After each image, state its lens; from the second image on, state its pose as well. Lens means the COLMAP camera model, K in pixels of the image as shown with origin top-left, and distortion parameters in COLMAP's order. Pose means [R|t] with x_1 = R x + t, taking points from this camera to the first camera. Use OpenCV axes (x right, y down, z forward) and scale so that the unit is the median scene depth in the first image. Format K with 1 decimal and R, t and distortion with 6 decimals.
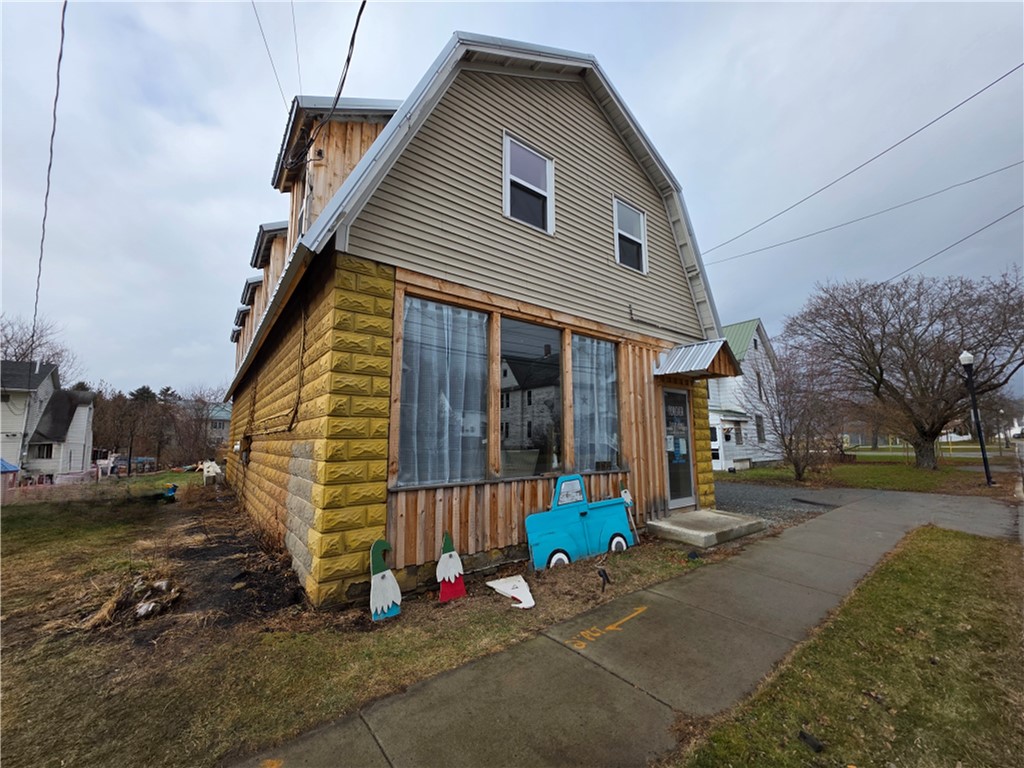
lens RADIAL K [[404.9, 0, 512.0], [0, 404.9, 384.0], [0, 0, 1]] dist [0.002460, -0.000083]
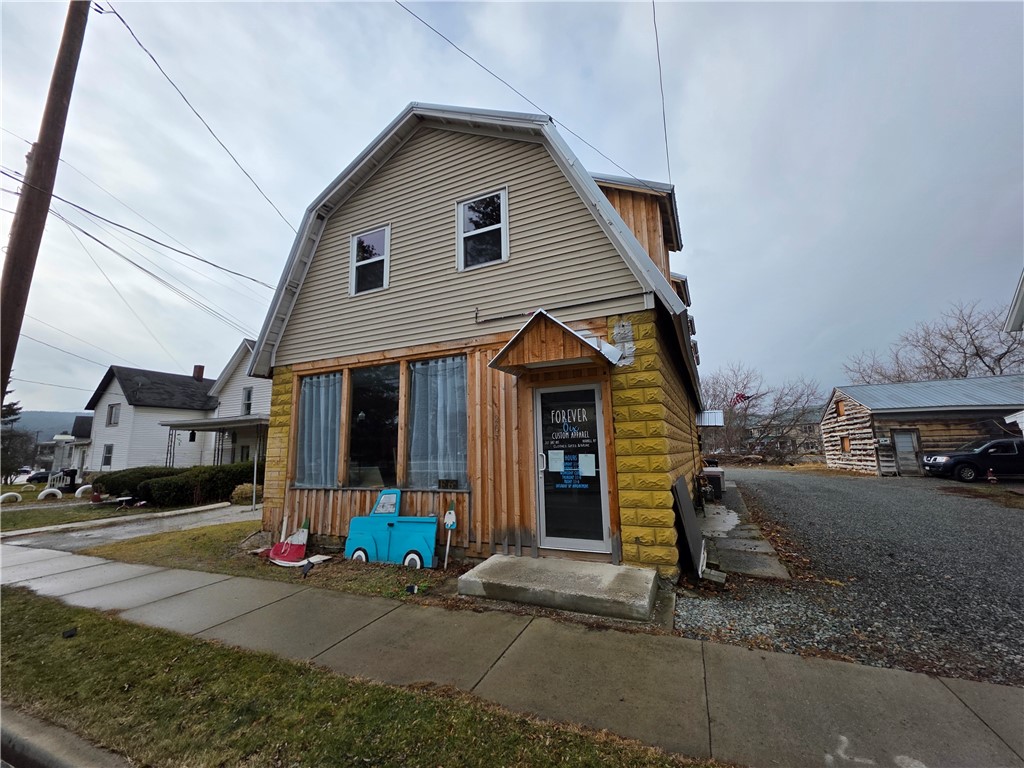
lens RADIAL K [[404.9, 0, 512.0], [0, 404.9, 384.0], [0, 0, 1]] dist [0.002460, -0.000083]
pose [[0.460294, -0.153036, -0.874477, 1.269433], [0.141399, 0.985093, -0.097967, 0.084239], [0.876434, -0.078557, 0.475072, 0.724365]]
